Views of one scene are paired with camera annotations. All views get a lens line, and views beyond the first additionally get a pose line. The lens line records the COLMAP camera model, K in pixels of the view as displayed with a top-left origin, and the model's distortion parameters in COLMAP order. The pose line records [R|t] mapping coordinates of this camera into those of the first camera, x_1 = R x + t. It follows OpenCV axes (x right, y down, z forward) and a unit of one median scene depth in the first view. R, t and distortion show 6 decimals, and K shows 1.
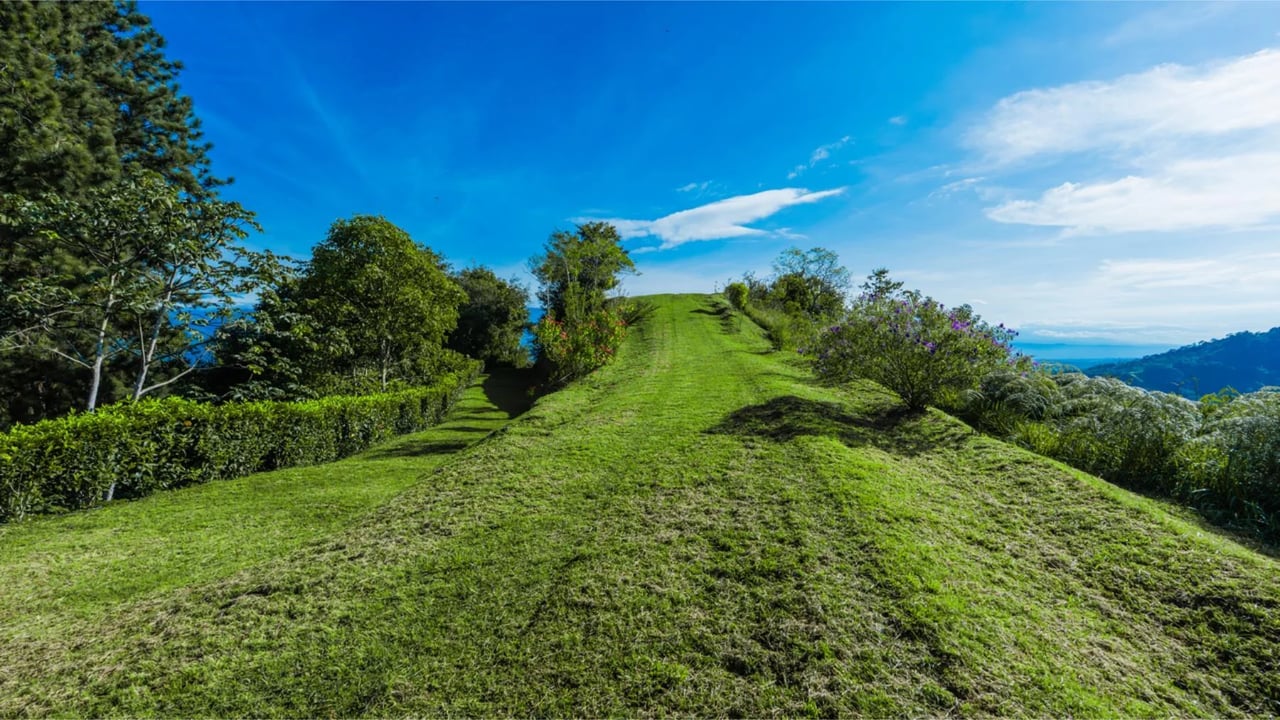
lens RADIAL K [[570.4, 0, 642.7], [0, 570.4, 362.6], [0, 0, 1]] dist [-0.006641, 0.000570]
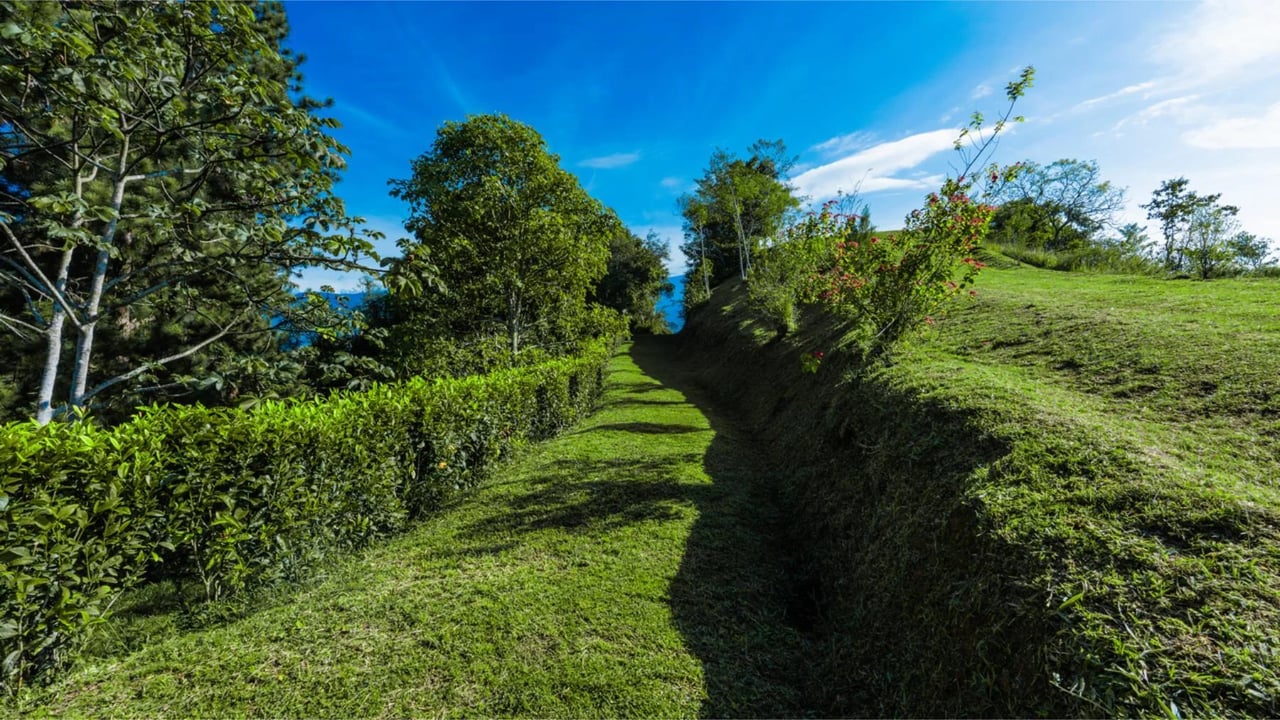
lens RADIAL K [[570.4, 0, 639.8], [0, 570.4, 358.0], [0, 0, 1]] dist [-0.006641, 0.000570]
pose [[0.975273, -0.012297, -0.220659, -0.105518], [0.023106, 0.998652, 0.046470, 0.010320], [0.219791, -0.050419, 0.974243, 0.247556]]
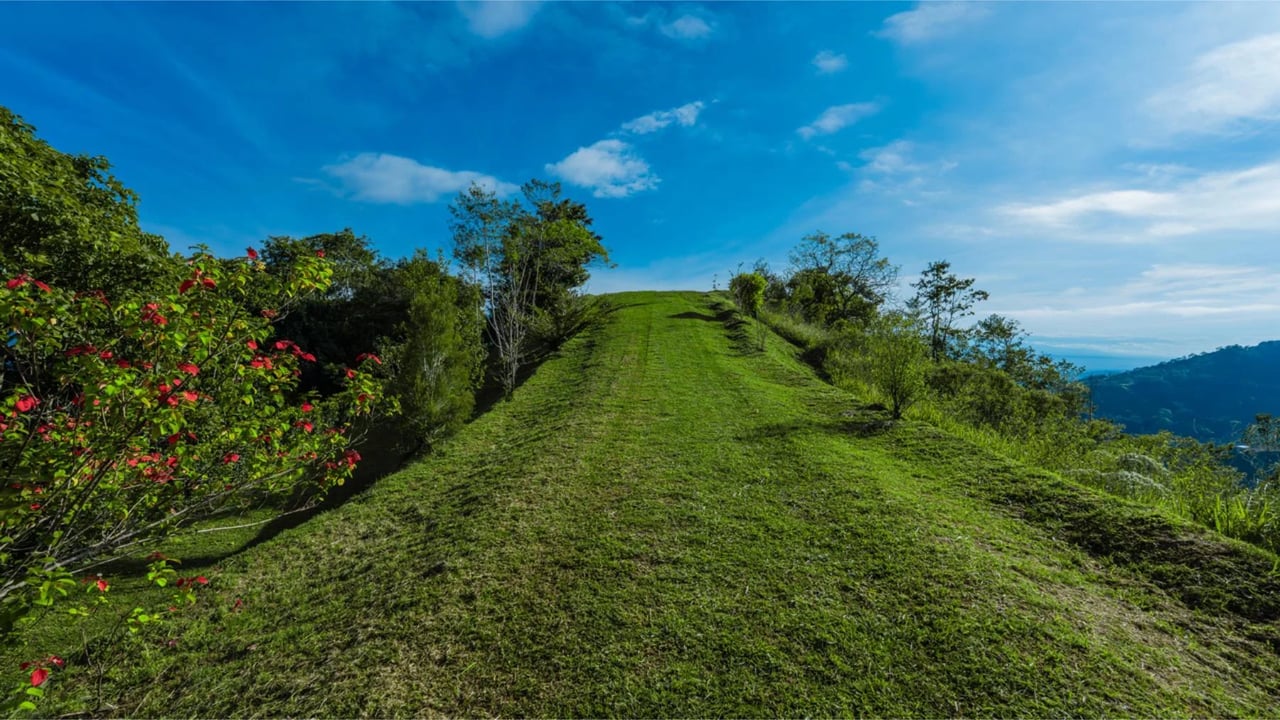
lens RADIAL K [[571.0, 0, 649.9], [0, 571.0, 366.3], [0, 0, 1]] dist [-0.000809, 0.000117]
pose [[0.999548, 0.013464, 0.026884, 0.040649], [-0.013420, 0.999908, -0.001793, -0.034649], [-0.026905, 0.001431, 0.999637, 0.407902]]
